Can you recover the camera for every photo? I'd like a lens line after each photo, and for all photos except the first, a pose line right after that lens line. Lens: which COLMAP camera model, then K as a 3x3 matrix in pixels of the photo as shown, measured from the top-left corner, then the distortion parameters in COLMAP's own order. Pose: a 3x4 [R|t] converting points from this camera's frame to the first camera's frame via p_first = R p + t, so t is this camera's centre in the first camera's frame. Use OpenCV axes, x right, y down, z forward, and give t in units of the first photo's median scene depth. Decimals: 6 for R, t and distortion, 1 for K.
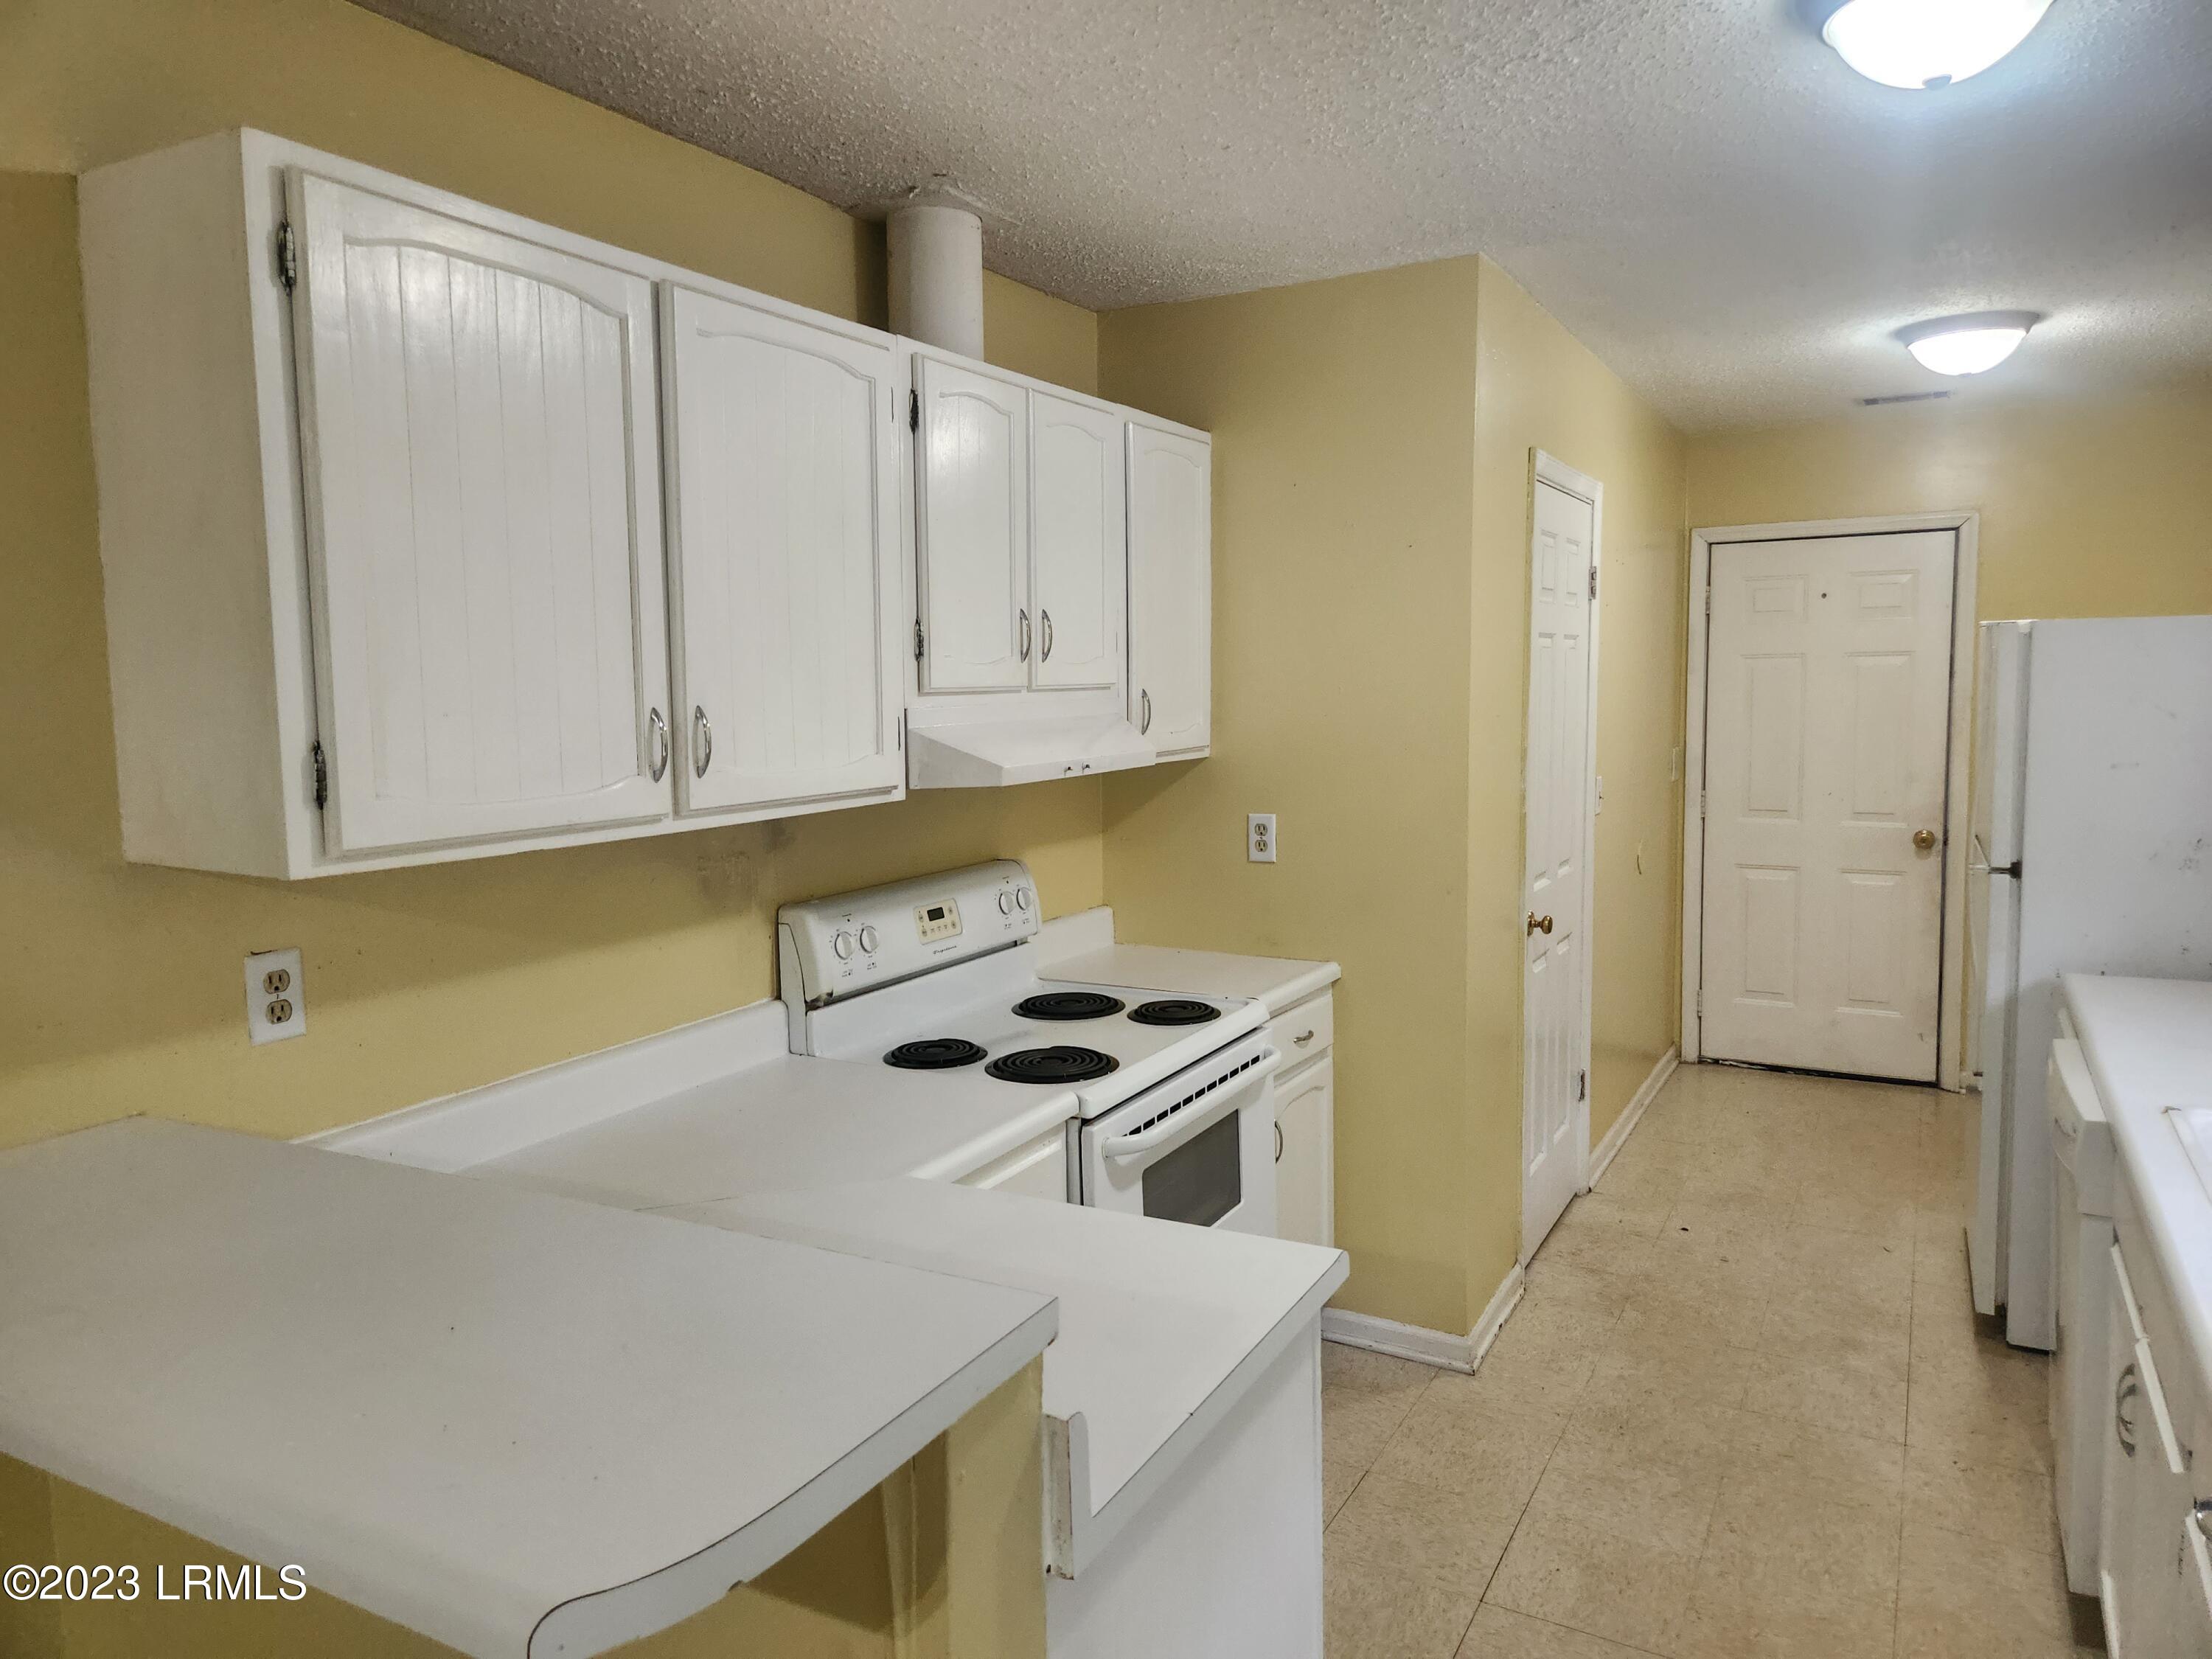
lens RADIAL K [[1458.7, 0, 1094.0], [0, 1458.7, 824.6], [0, 0, 1]] dist [0.009870, -0.003593]
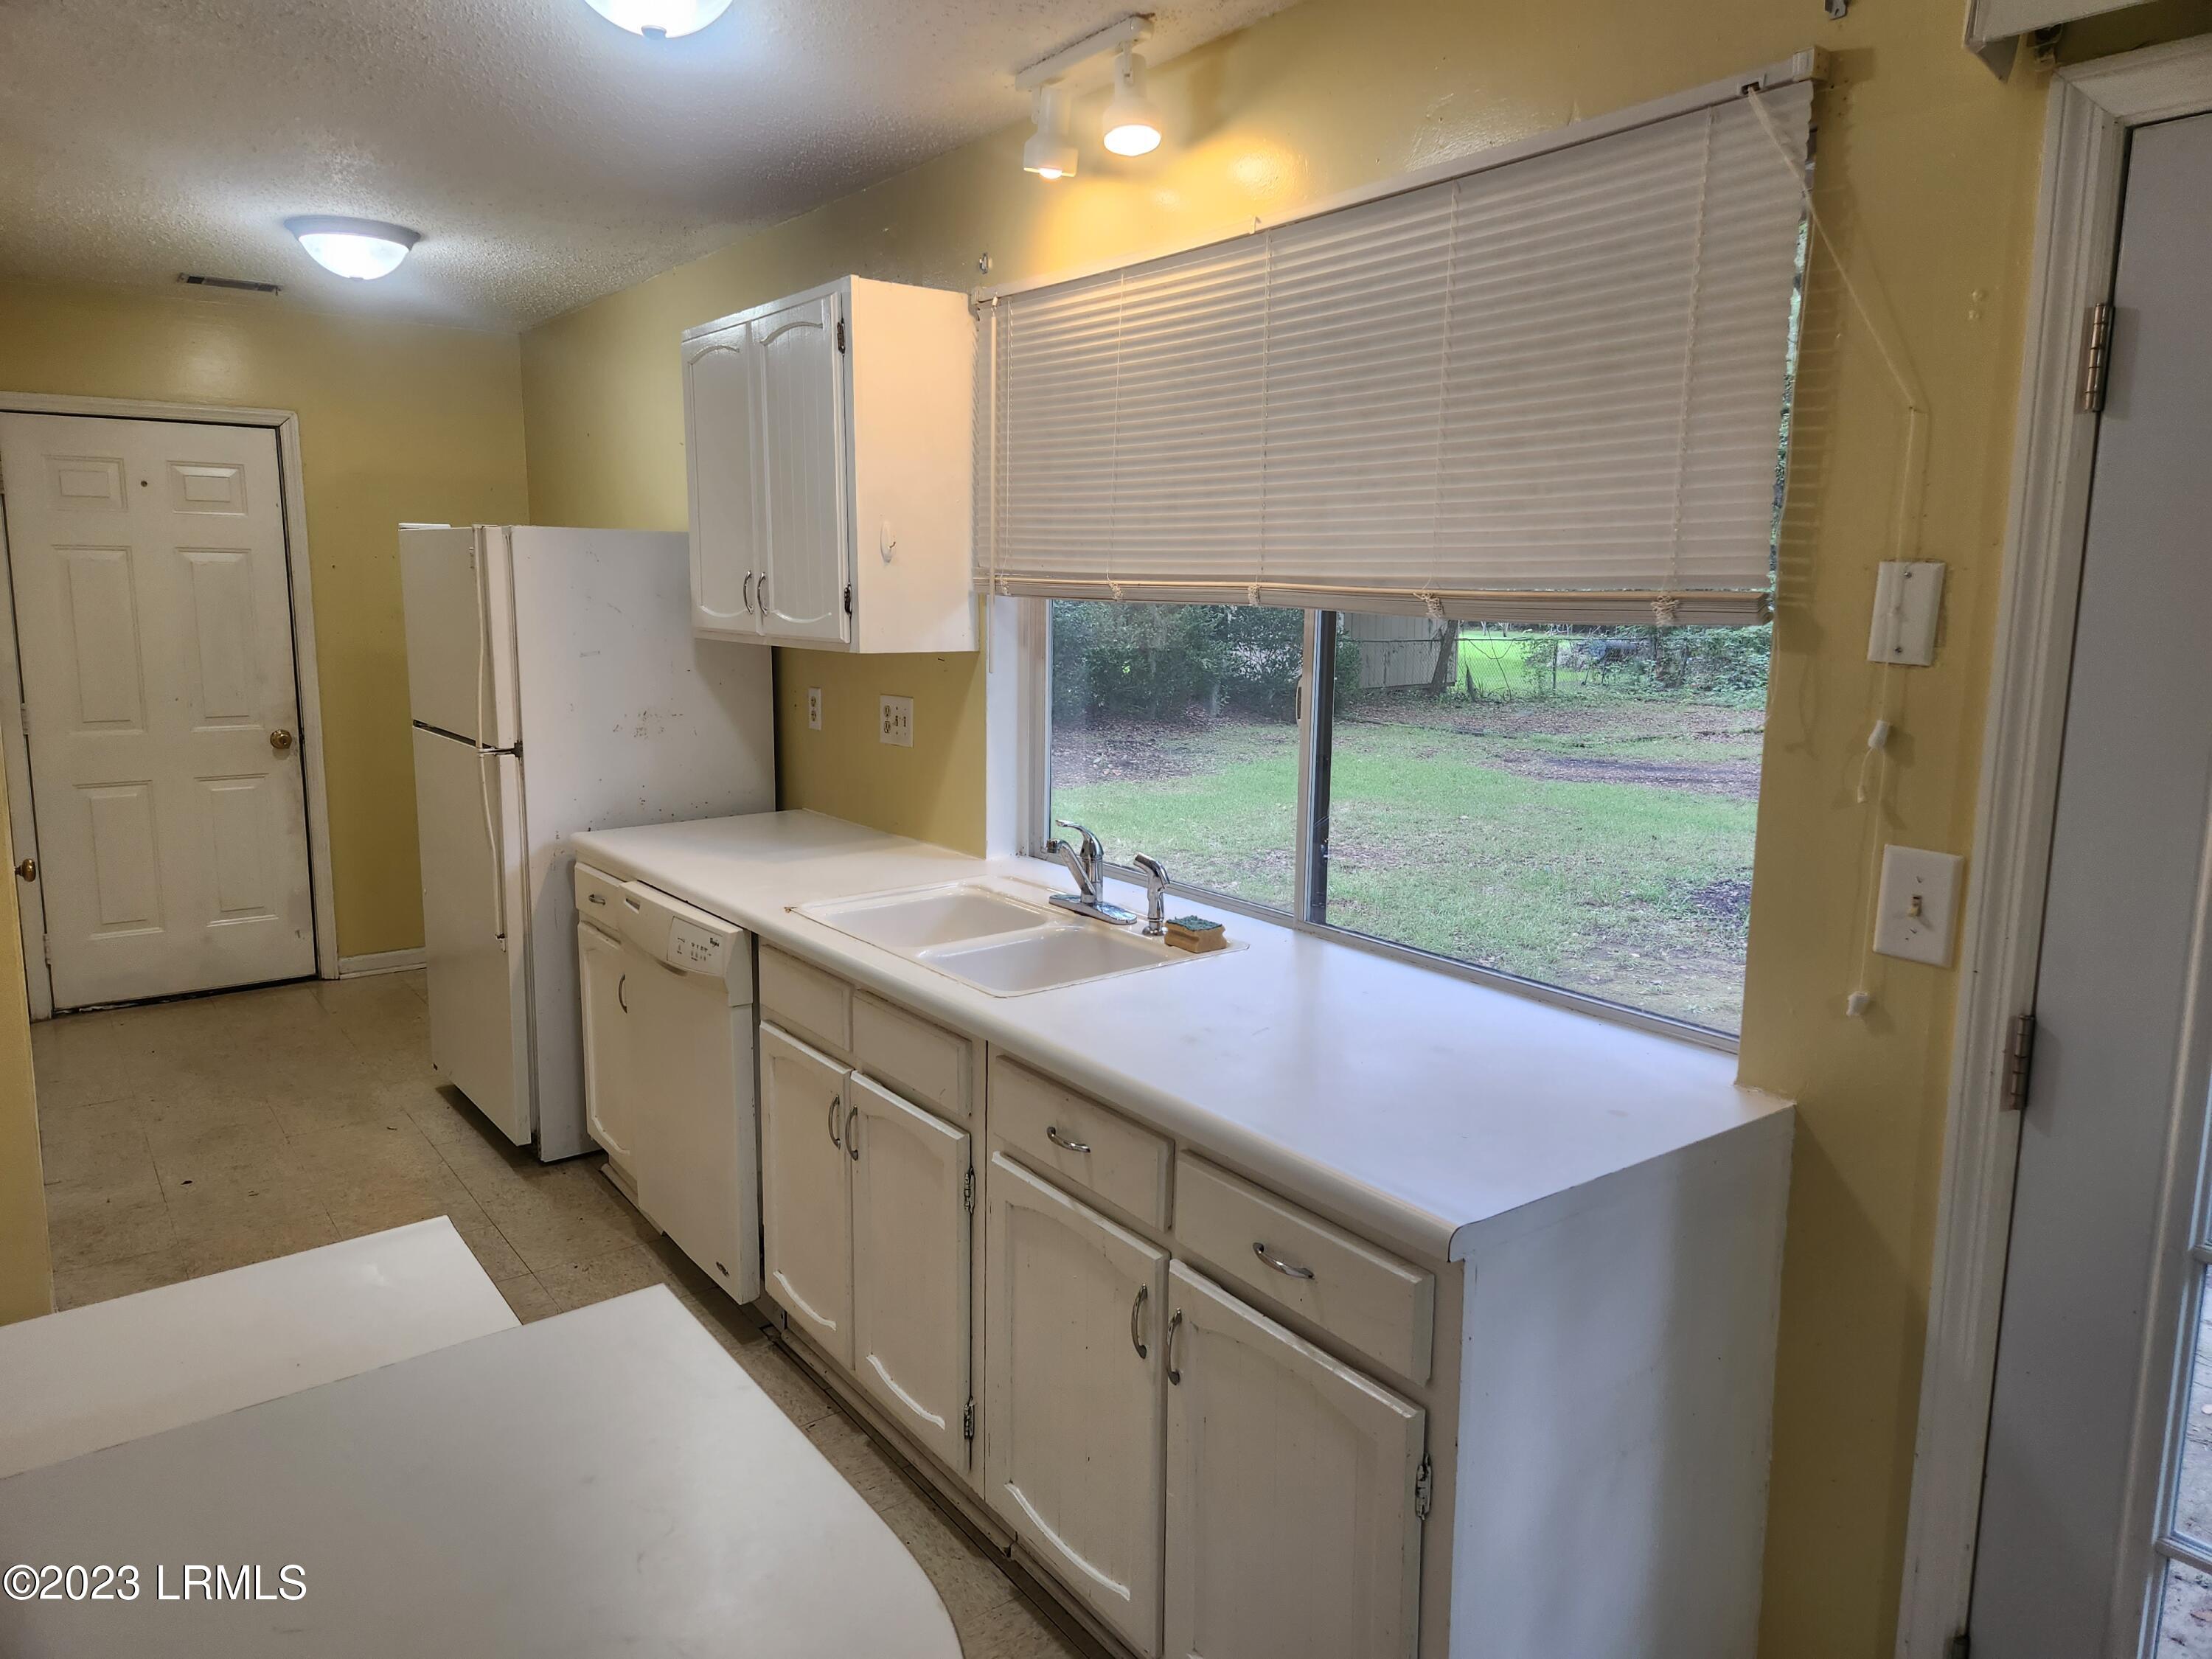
lens RADIAL K [[1458.7, 0, 1096.0], [0, 1458.7, 819.2], [0, 0, 1]] dist [0.009870, -0.003593]
pose [[0.393358, -0.126176, 0.910686, -0.136847], [0.072913, 0.991699, 0.105907, -0.001138], [-0.916490, 0.024741, 0.399292, 0.091535]]
